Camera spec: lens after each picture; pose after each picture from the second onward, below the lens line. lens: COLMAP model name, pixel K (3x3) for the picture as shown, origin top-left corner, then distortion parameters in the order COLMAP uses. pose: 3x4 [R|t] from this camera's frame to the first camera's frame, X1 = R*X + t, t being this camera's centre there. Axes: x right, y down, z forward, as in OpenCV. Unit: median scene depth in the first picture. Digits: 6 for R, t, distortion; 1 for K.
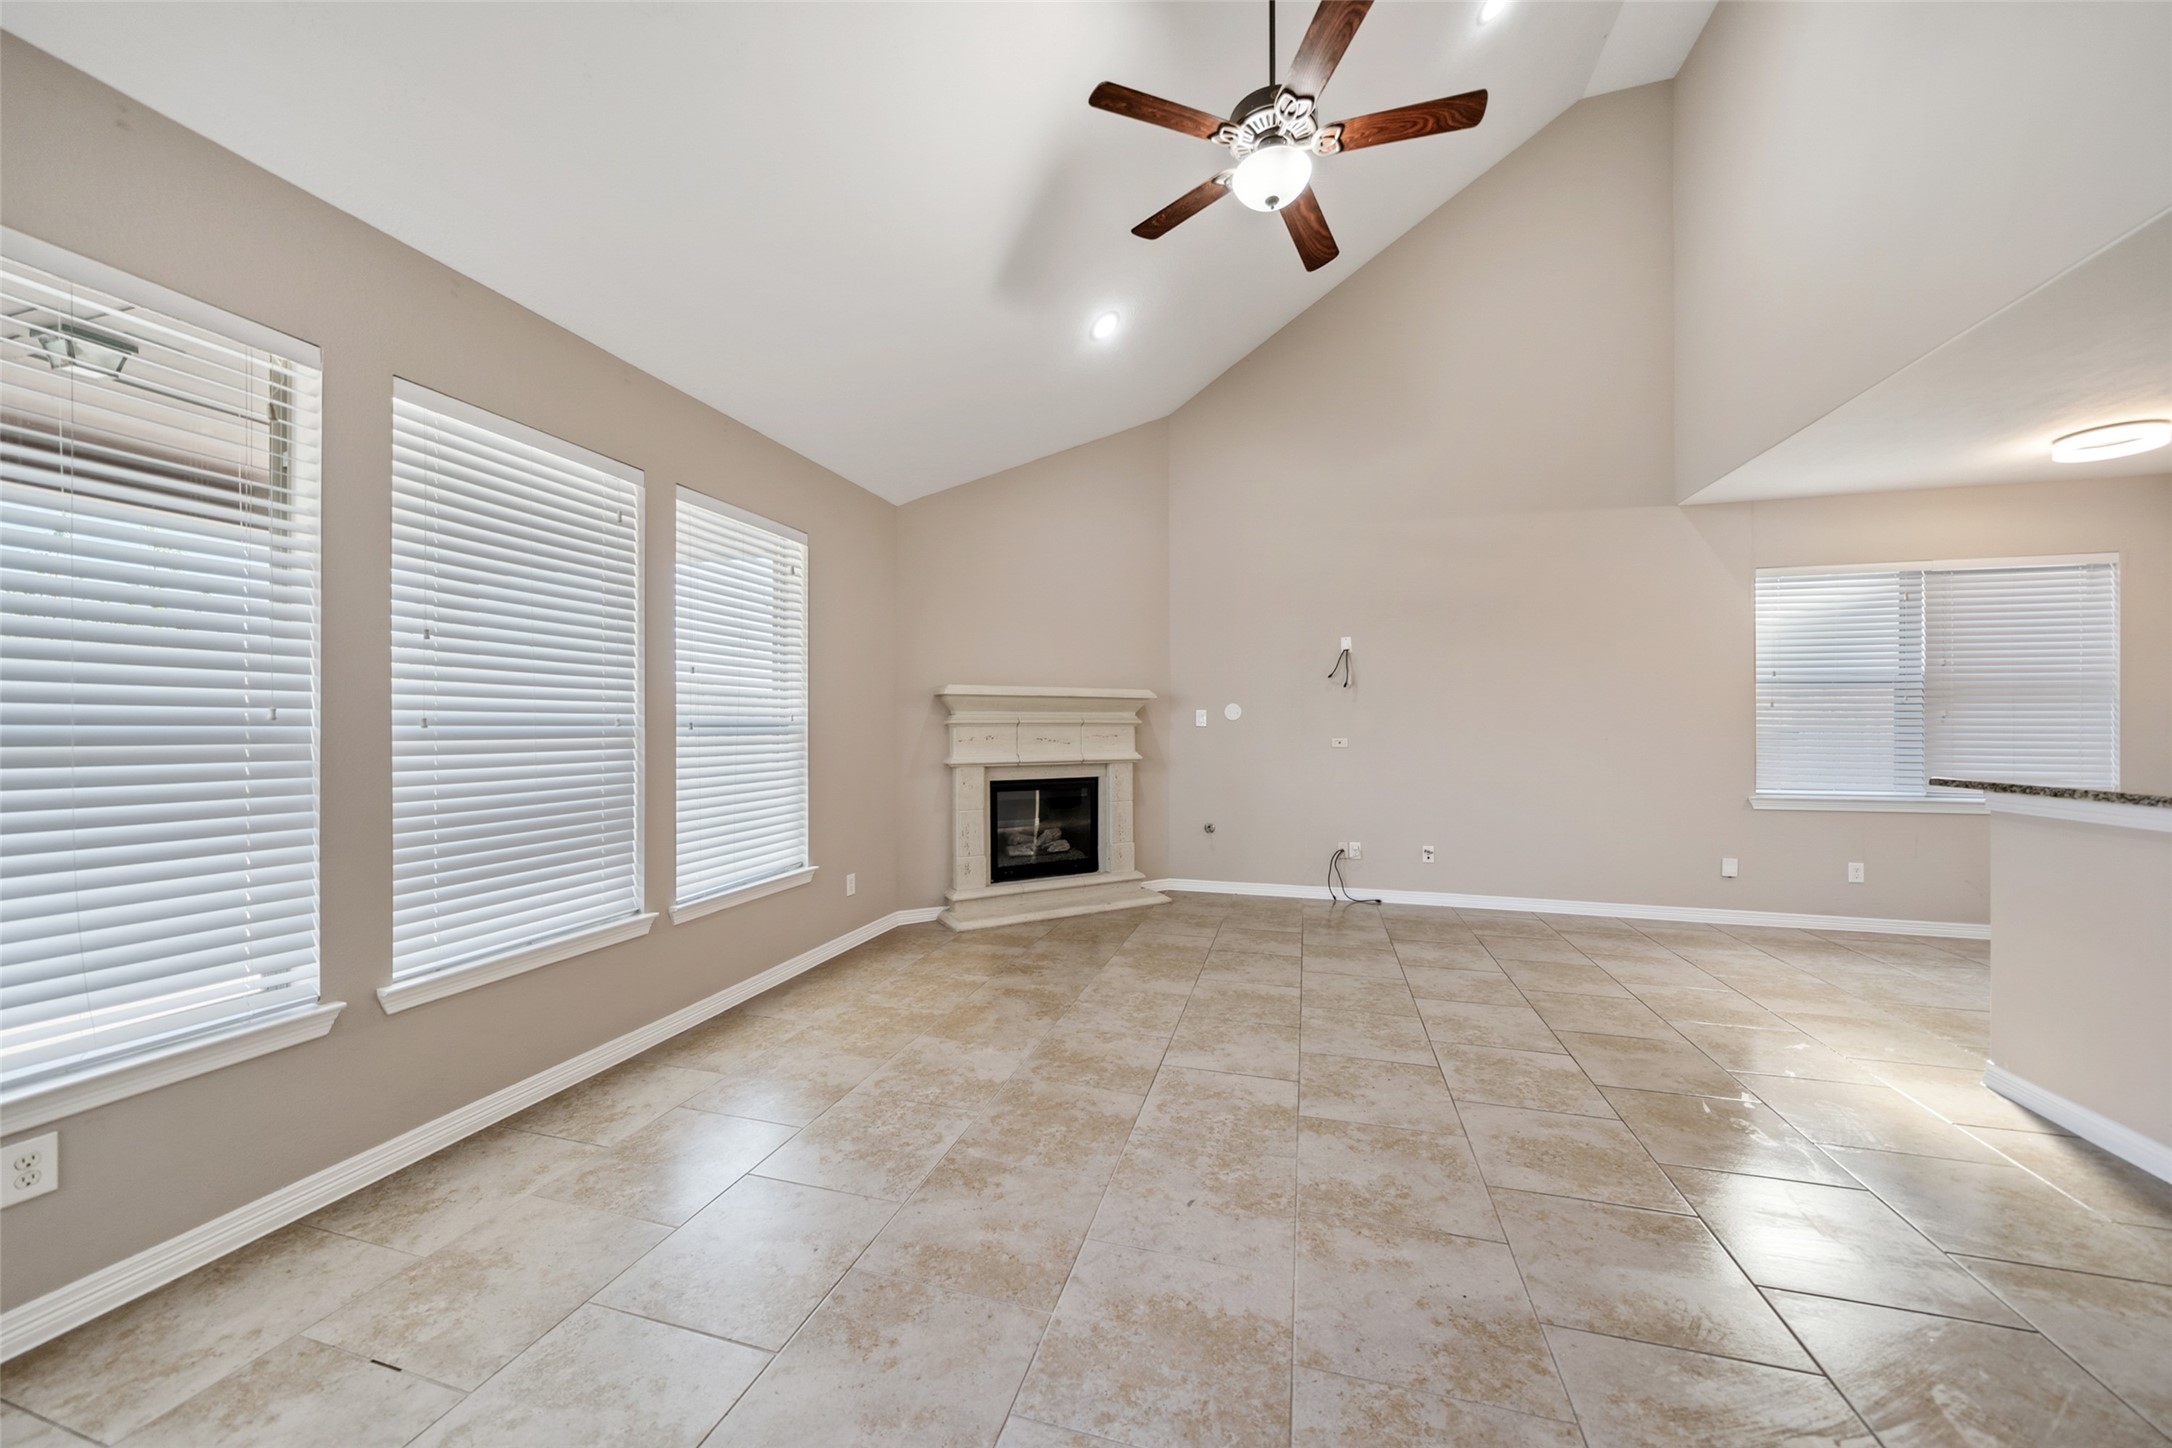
lens RADIAL K [[745.2, 0, 1086.3], [0, 745.2, 733.4], [0, 0, 1]] dist [-0.002041, -0.000550]
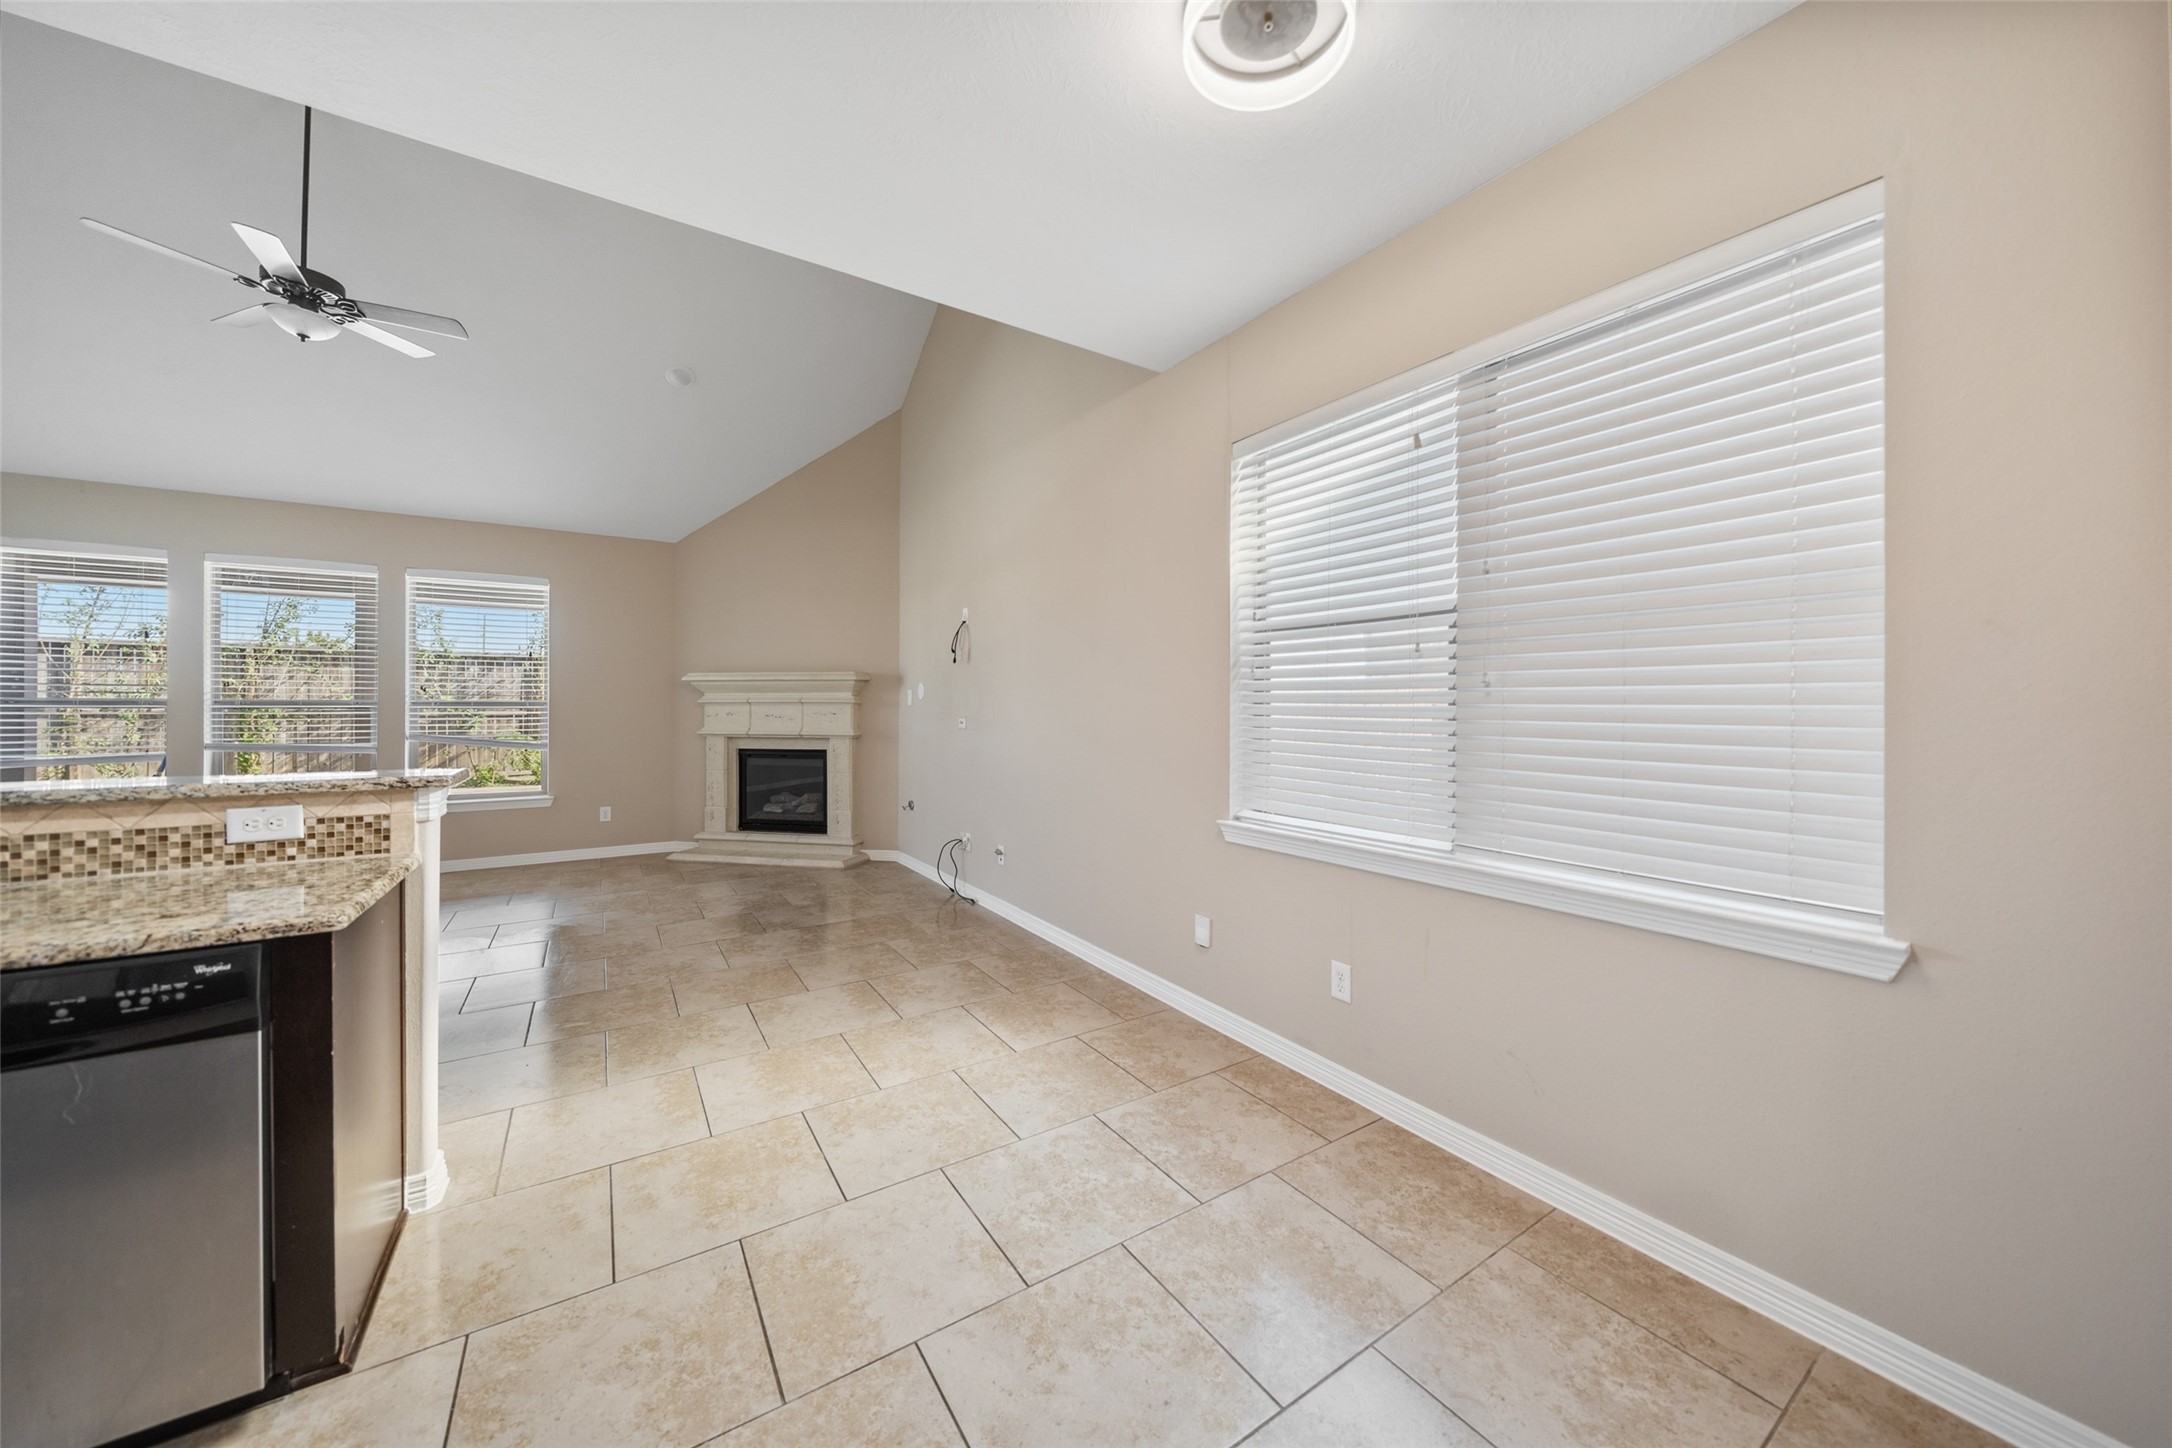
lens RADIAL K [[745.2, 0, 1082.8], [0, 745.2, 705.0], [0, 0, 1]] dist [-0.002041, -0.000550]
pose [[0.758938, 0.000339, -0.651163, 1.122654], [-0.005484, 0.999968, -0.005871, -0.004659], [0.651140, 0.008027, 0.758915, 0.429746]]
